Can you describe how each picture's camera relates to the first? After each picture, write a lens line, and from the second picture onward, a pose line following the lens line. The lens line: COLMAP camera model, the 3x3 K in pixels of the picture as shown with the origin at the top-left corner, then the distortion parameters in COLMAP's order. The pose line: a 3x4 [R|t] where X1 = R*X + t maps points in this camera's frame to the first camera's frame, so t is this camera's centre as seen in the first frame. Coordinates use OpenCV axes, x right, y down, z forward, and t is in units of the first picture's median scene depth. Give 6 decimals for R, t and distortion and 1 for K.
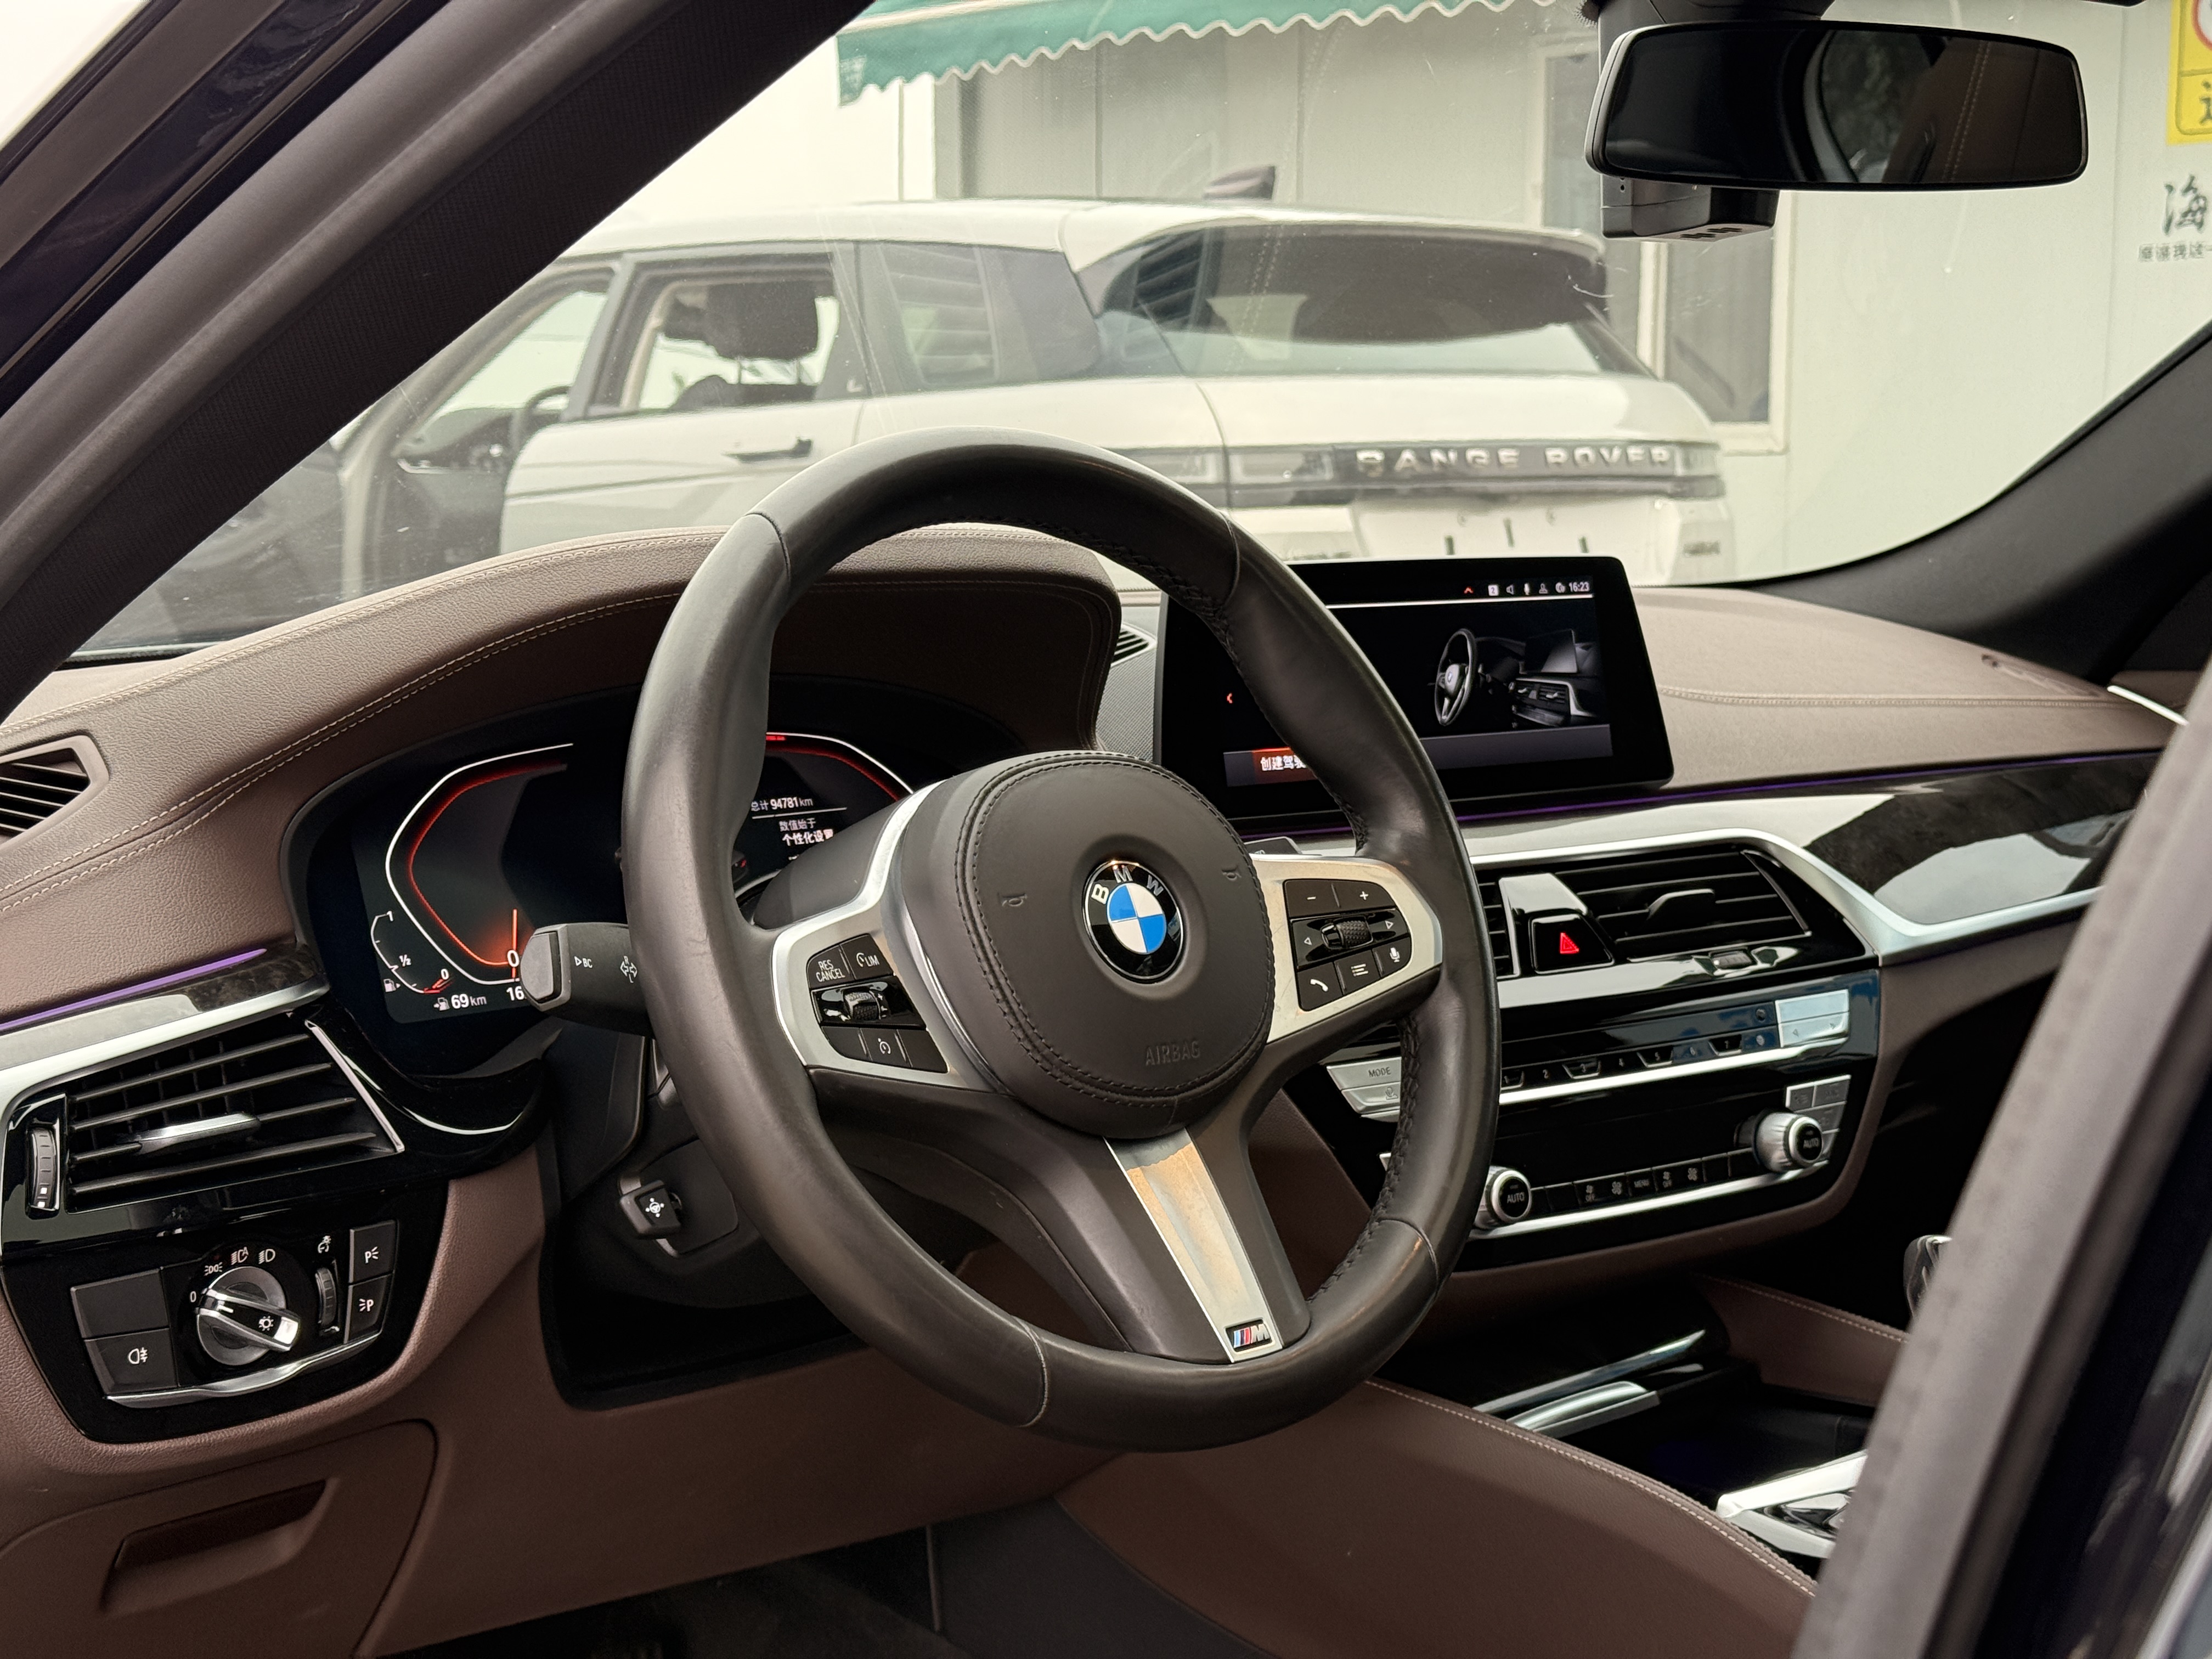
lens RADIAL K [[3118.5, 0, 1113.3], [0, 3118.5, 834.8], [0, 0, 1]] dist [0.099688, 0.002600]
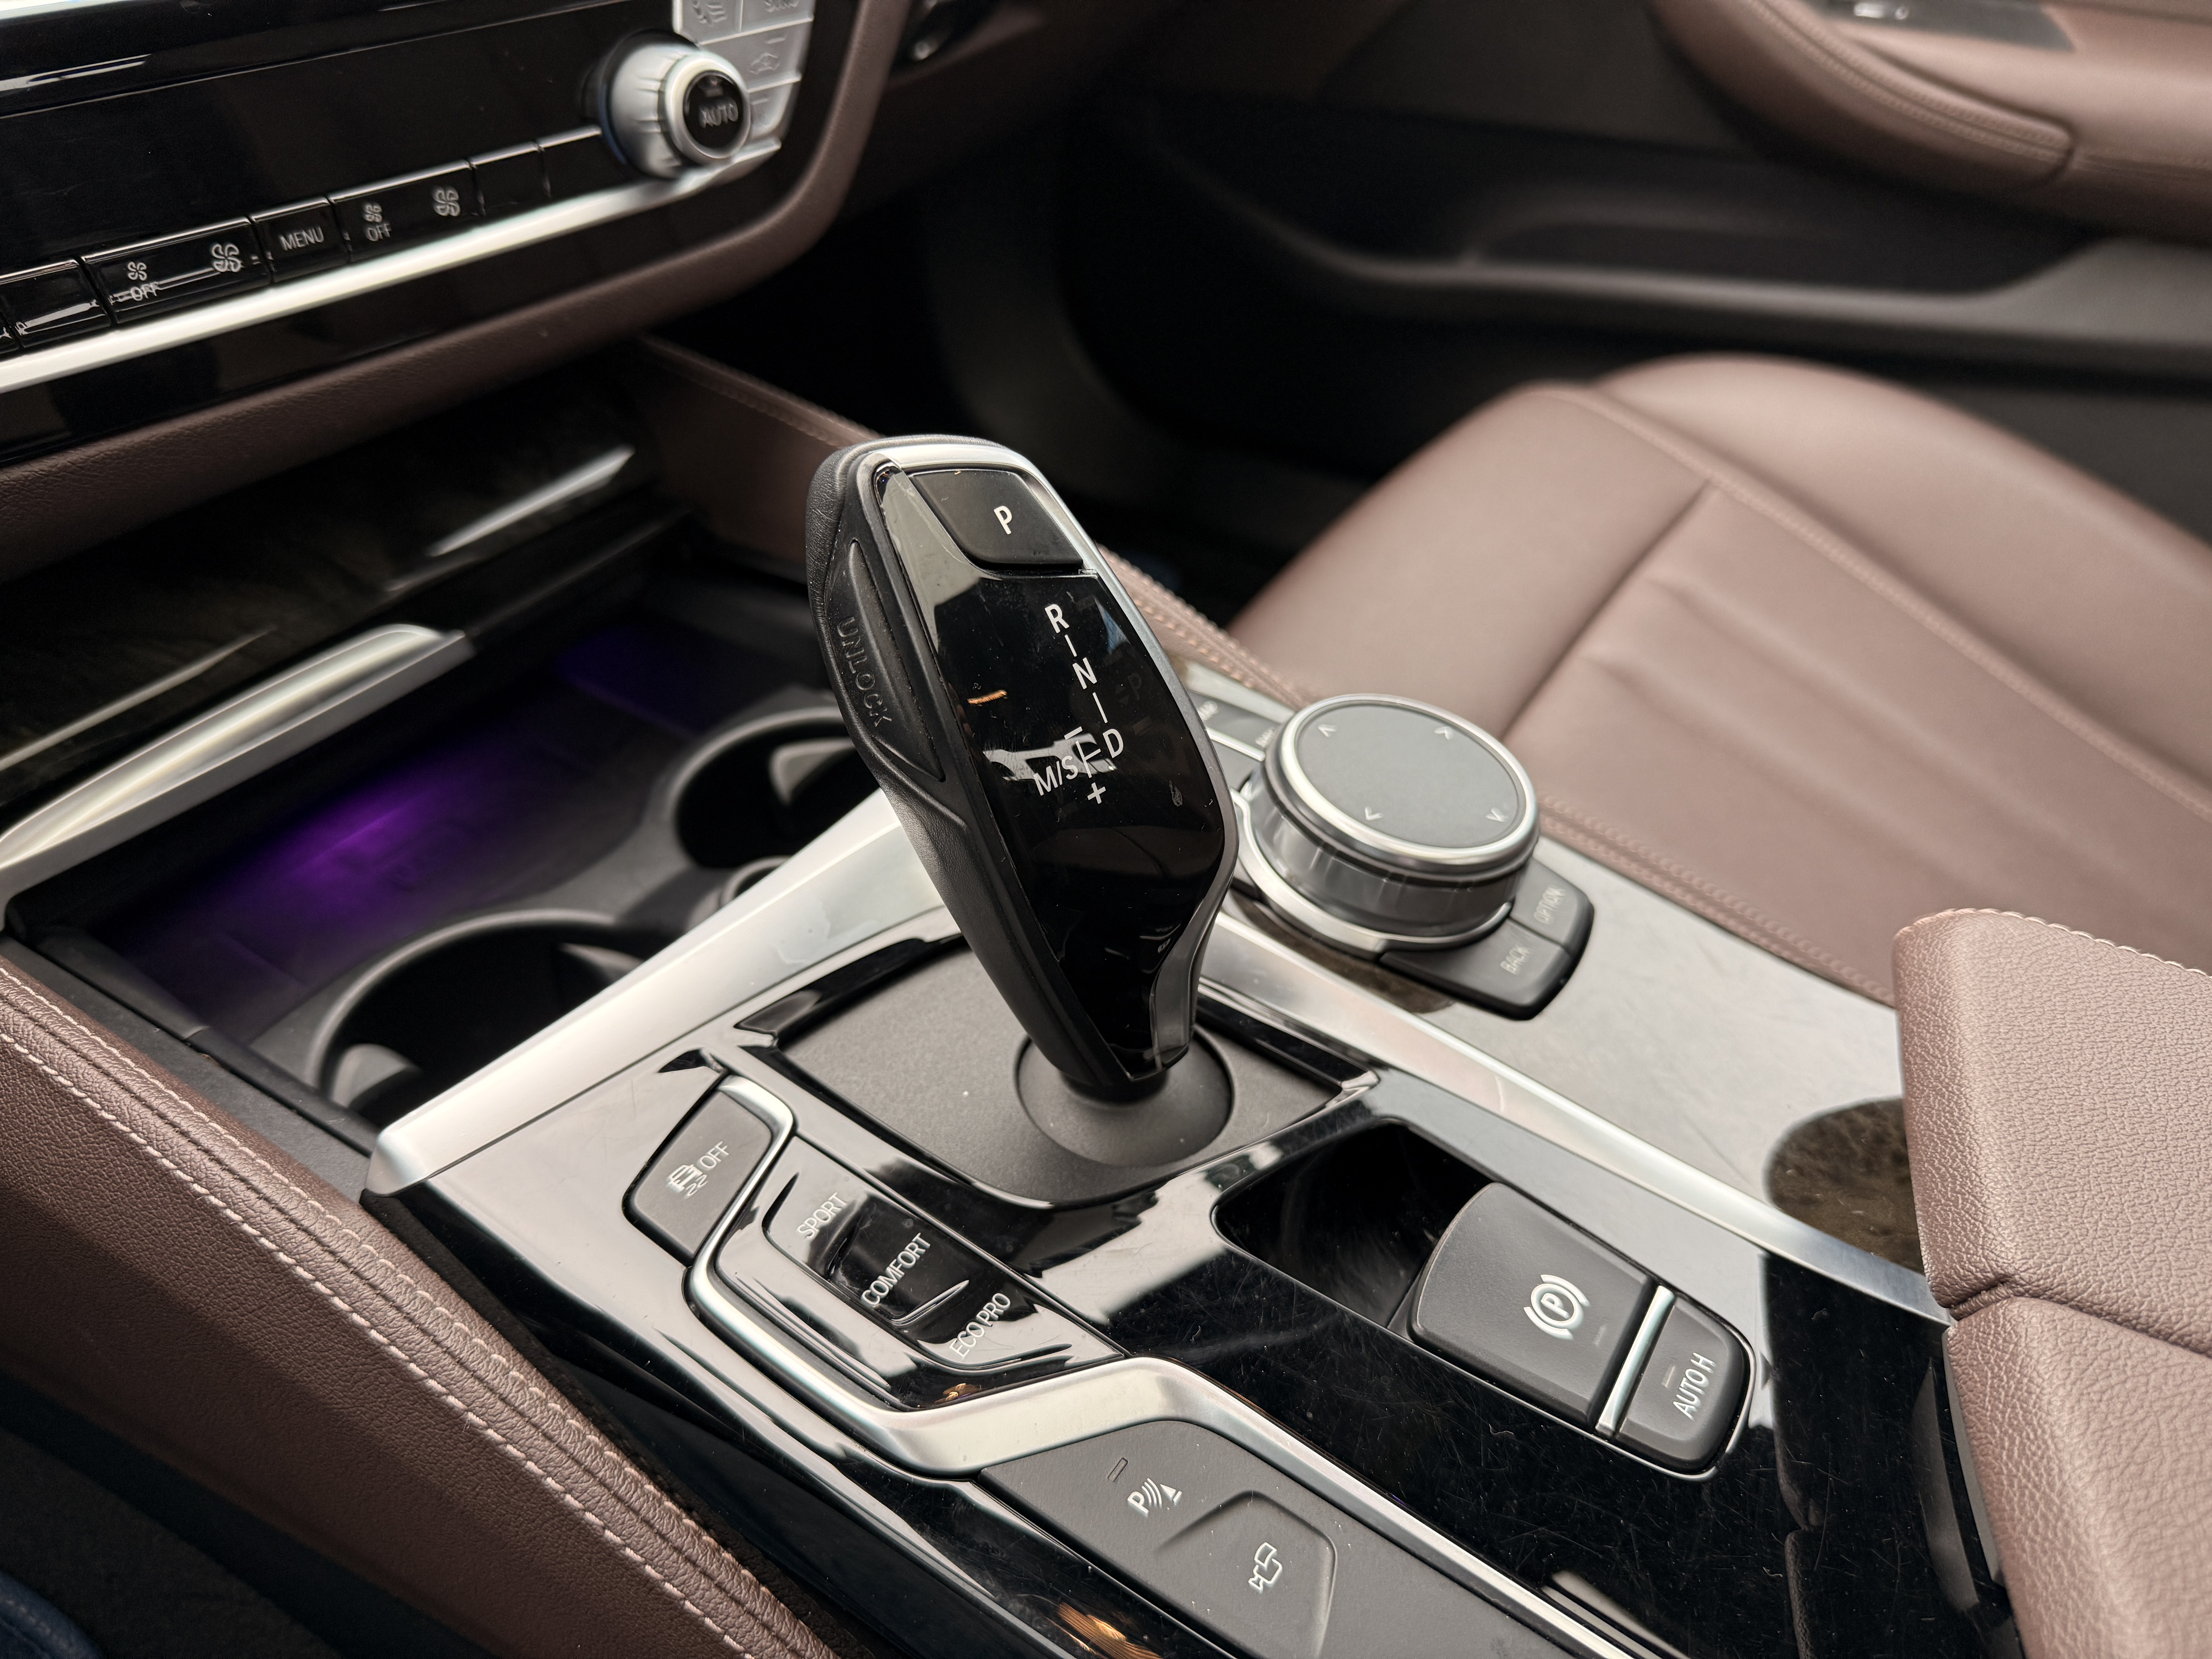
lens RADIAL K [[1577.1, 0, 1109.7], [0, 1577.1, 847.4], [0, 0, 1]] dist [0.056585, -0.111931]
pose [[0.976918, -0.117160, 0.178619, 0.222691], [0.000889, 0.838397, 0.545060, 0.058525], [-0.213613, -0.532320, 0.819149, 0.715095]]
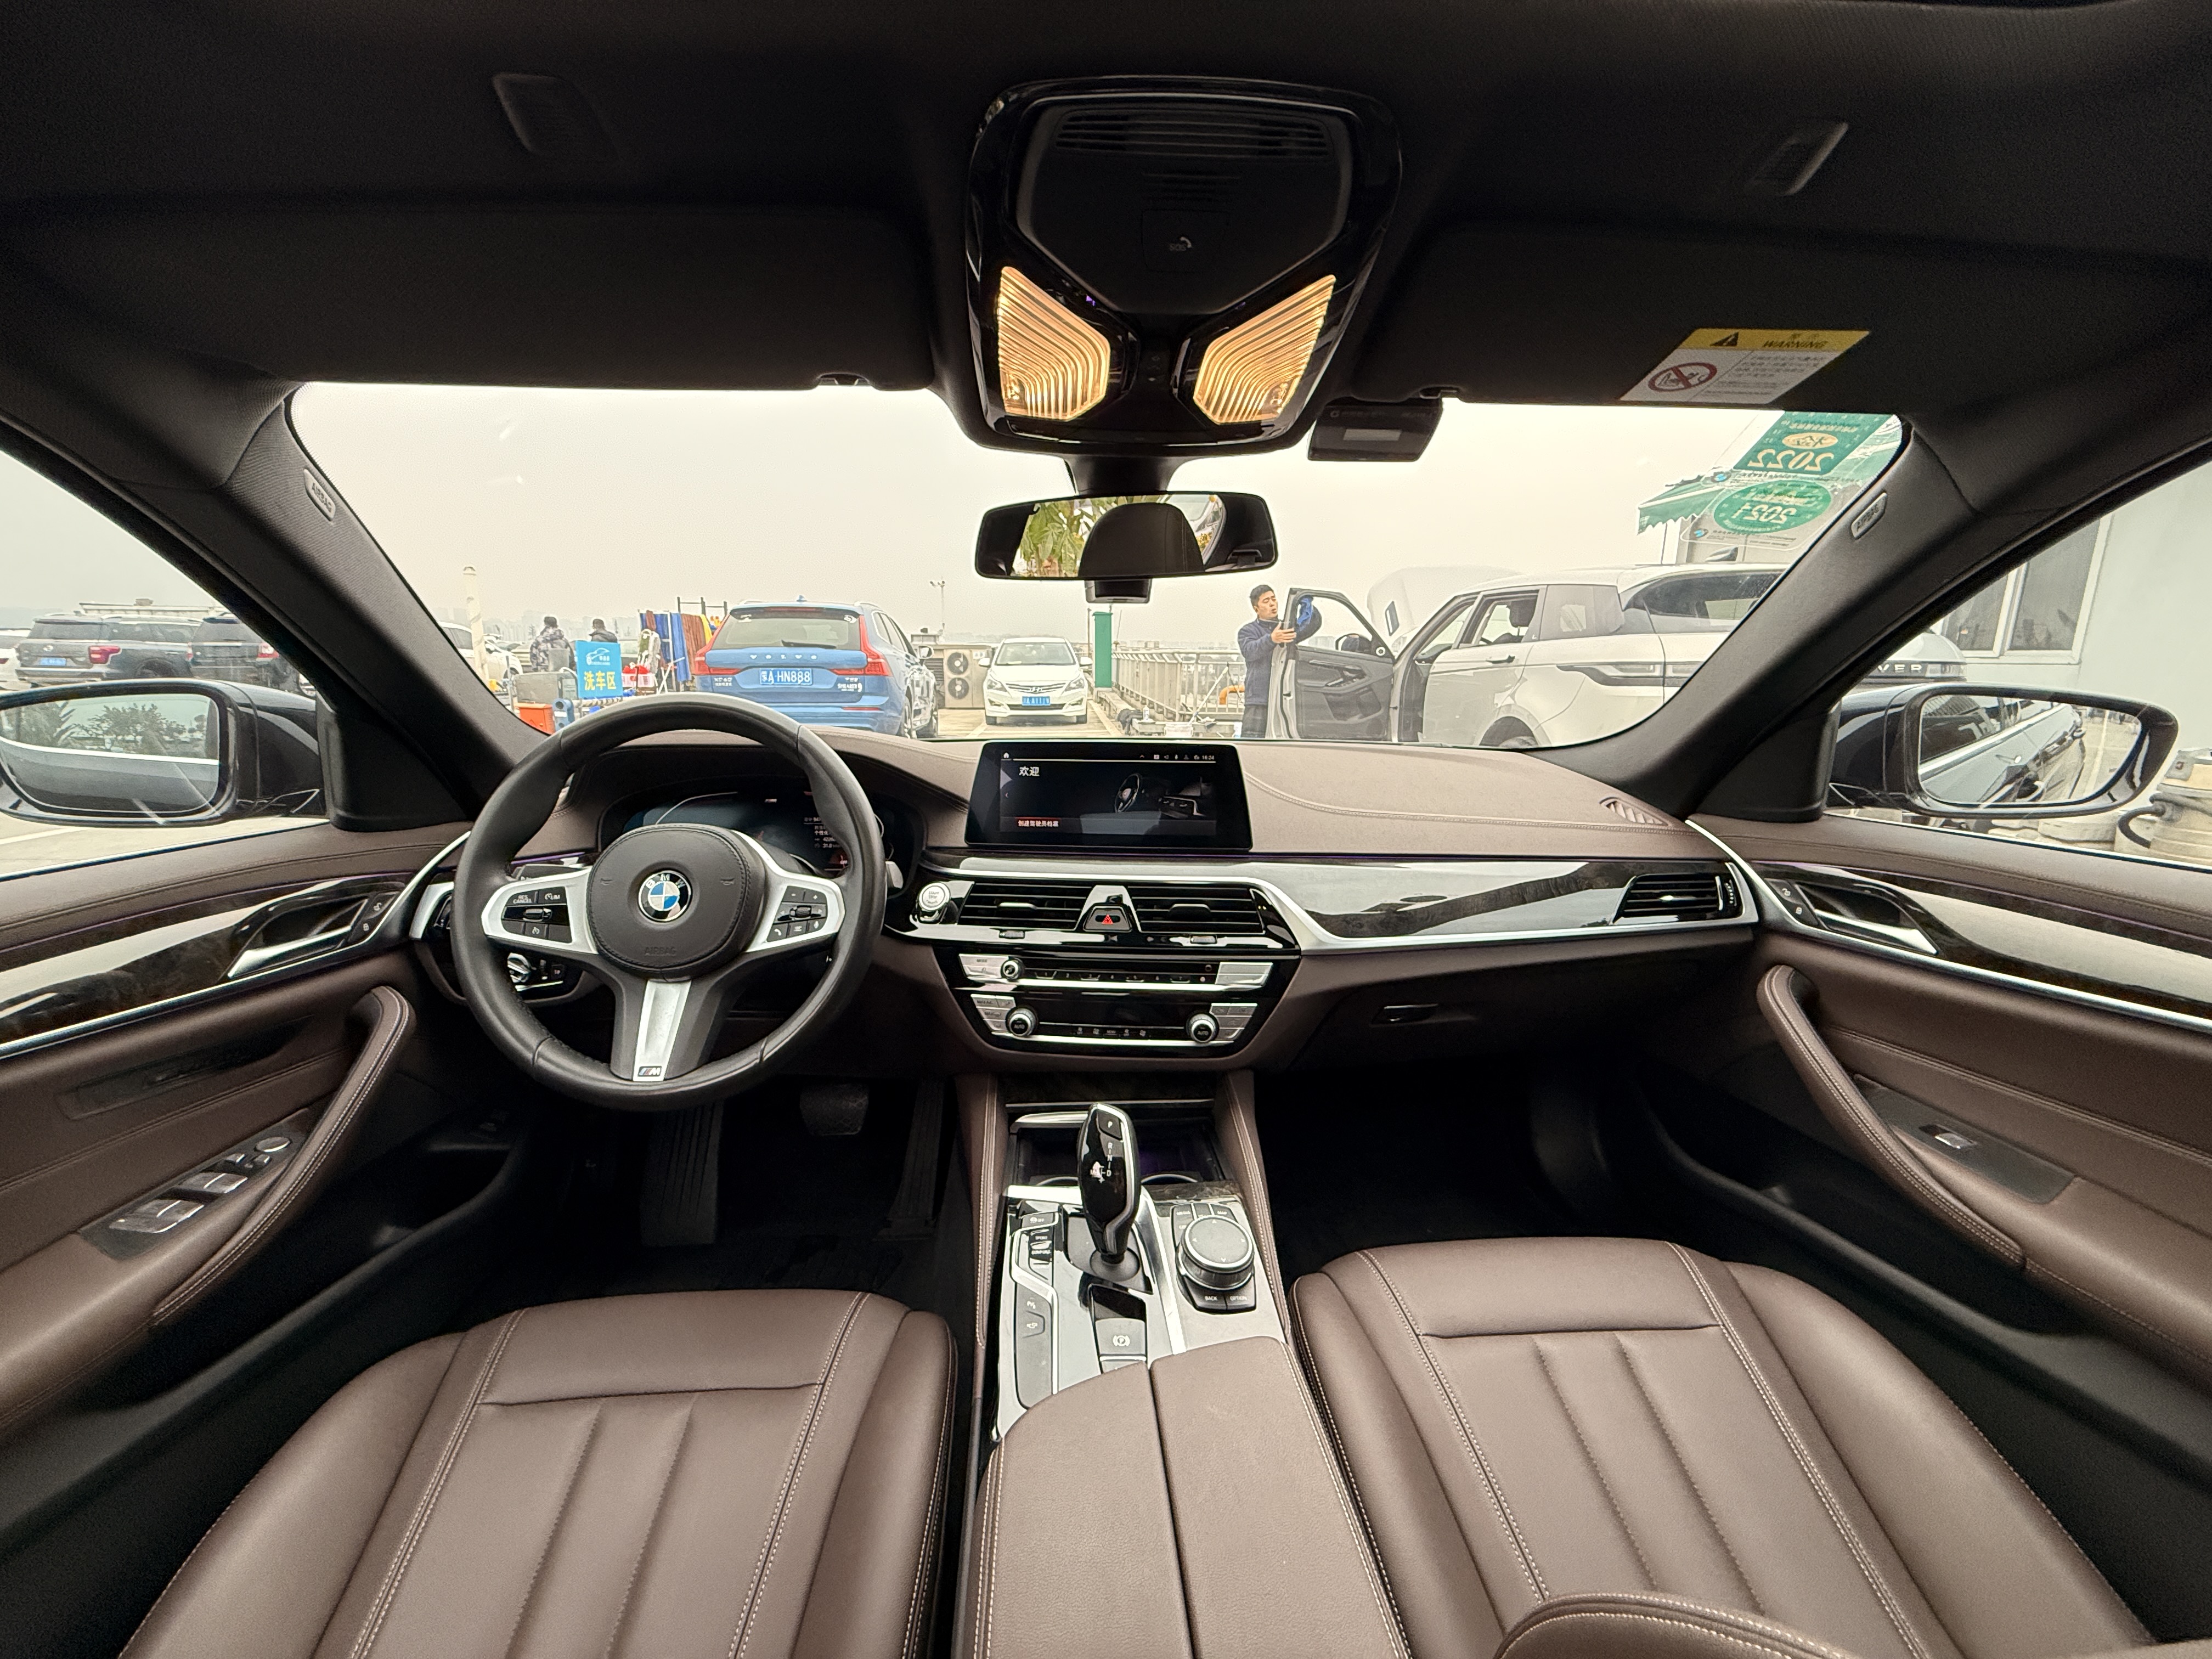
lens RADIAL K [[877.6, 0, 1106.0], [0, 877.6, 829.5], [0, 0, 1]] dist [-0.002893, -0.000246]
pose [[0.766725, 0.135124, -0.627594, 0.519546], [-0.084001, 0.990309, 0.110596, -0.097089], [0.636456, -0.032078, 0.770646, 0.498922]]
